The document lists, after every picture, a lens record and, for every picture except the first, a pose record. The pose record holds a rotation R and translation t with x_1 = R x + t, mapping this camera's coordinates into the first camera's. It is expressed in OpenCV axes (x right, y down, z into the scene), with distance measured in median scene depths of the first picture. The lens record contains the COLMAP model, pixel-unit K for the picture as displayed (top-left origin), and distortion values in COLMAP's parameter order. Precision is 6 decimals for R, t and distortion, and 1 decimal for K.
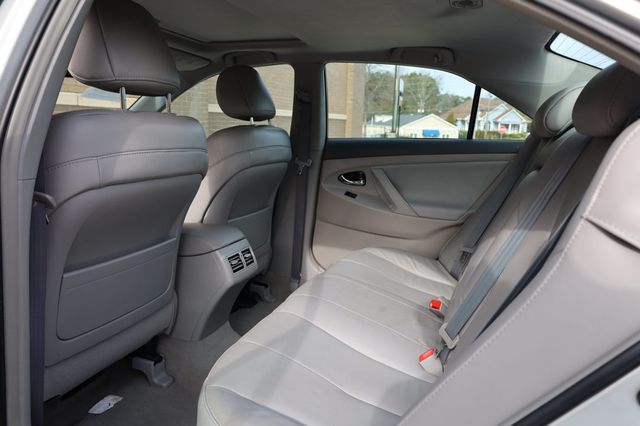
lens RADIAL K [[455.0, 0, 320.0], [0, 455.0, 213.0], [0, 0, 1]] dist [0.001184, 0.003538]
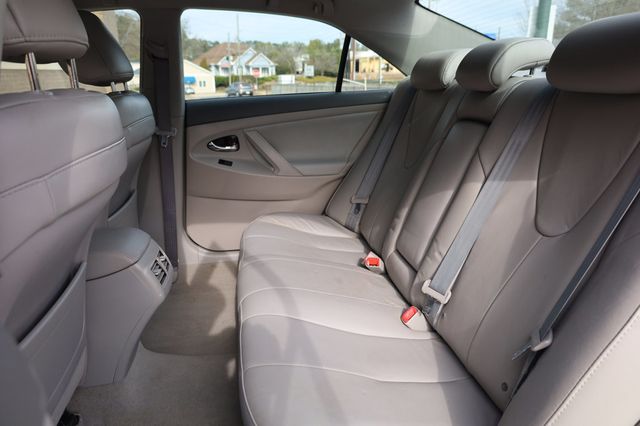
lens RADIAL K [[445.7, 0, 320.0], [0, 445.7, 213.0], [0, 0, 1]] dist [-0.000918, 0.001351]
pose [[0.861839, -0.191237, 0.469747, -0.213060], [0.134328, 0.979182, 0.152182, -0.053478], [-0.489071, -0.068056, 0.869585, 0.141118]]
